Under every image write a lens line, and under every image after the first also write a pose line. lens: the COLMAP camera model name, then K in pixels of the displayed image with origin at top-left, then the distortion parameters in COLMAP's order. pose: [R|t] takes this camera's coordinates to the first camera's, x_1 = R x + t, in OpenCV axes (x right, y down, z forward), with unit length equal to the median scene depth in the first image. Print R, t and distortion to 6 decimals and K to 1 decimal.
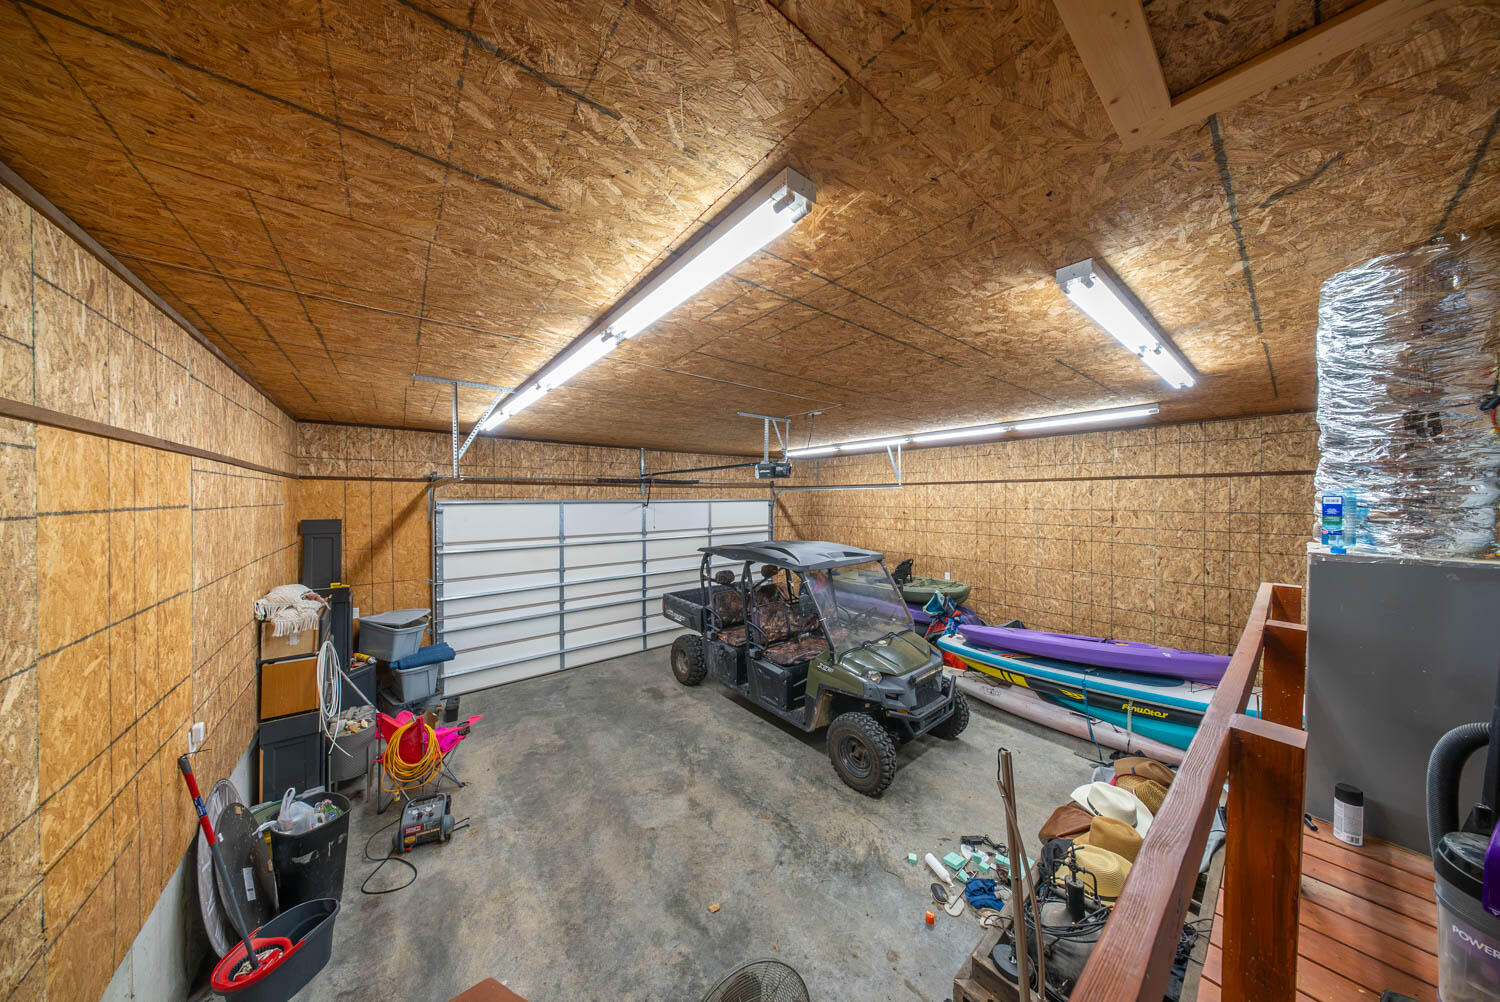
lens RADIAL K [[442.0, 0, 743.9], [0, 442.0, 499.4], [0, 0, 1]] dist [0.003452, -0.001479]
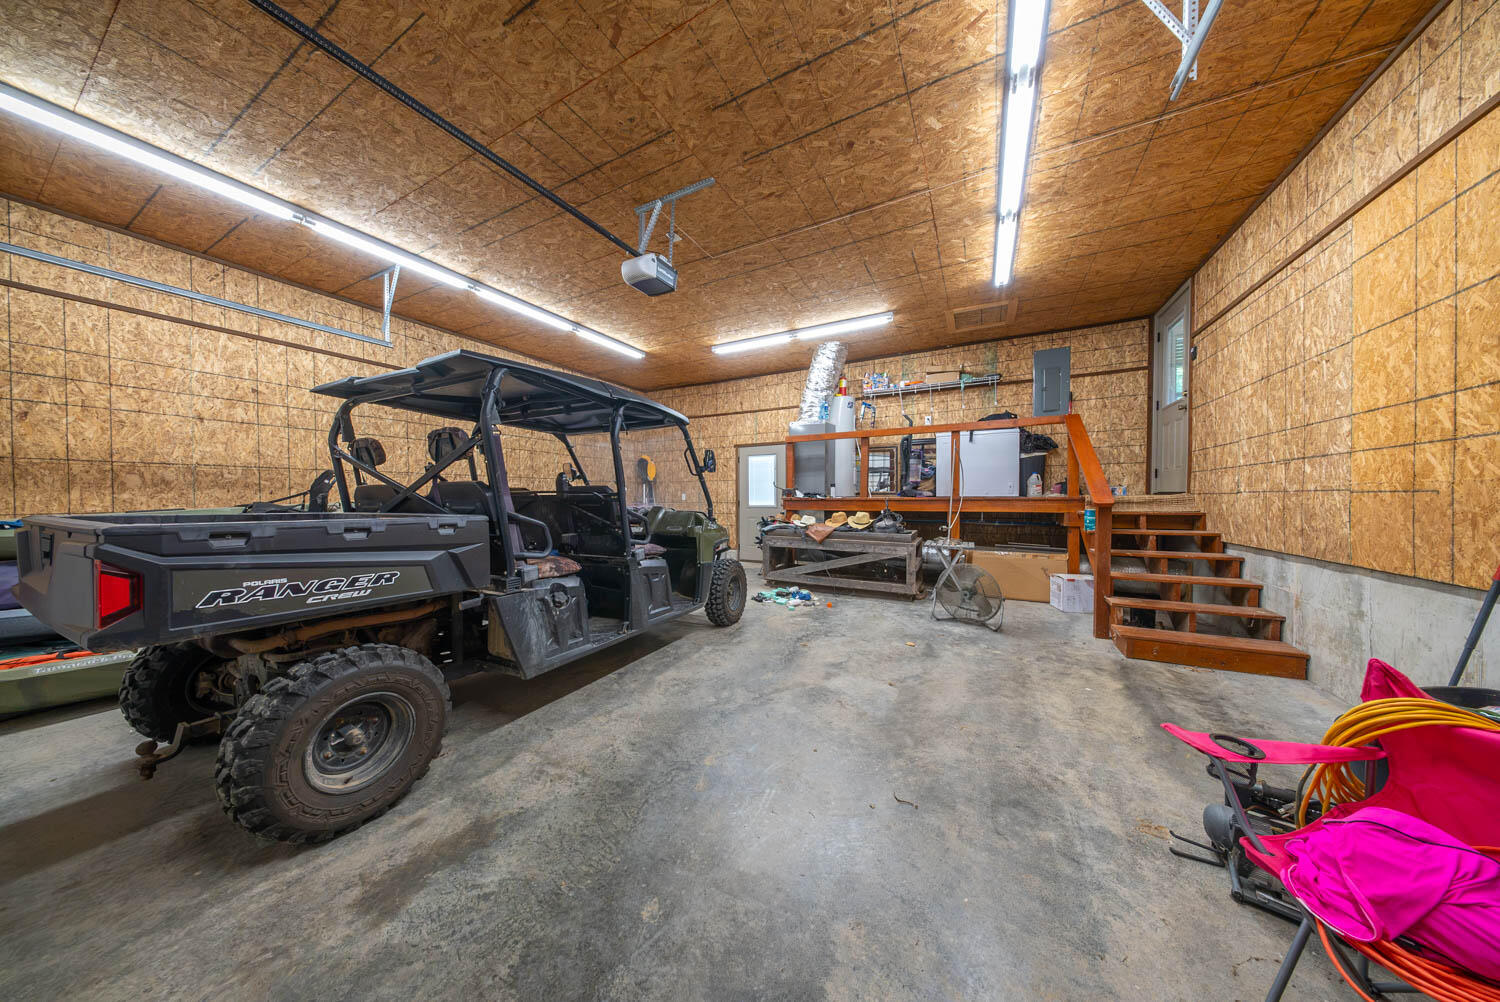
lens RADIAL K [[442.0, 0, 744.8], [0, 442.0, 499.7], [0, 0, 1]] dist [0.003452, -0.001479]
pose [[-0.401412, -0.002947, 0.915893, -0.833412], [0.007579, 0.999950, 0.006540, 0.369476], [-0.915866, 0.009567, -0.401370, 1.531898]]
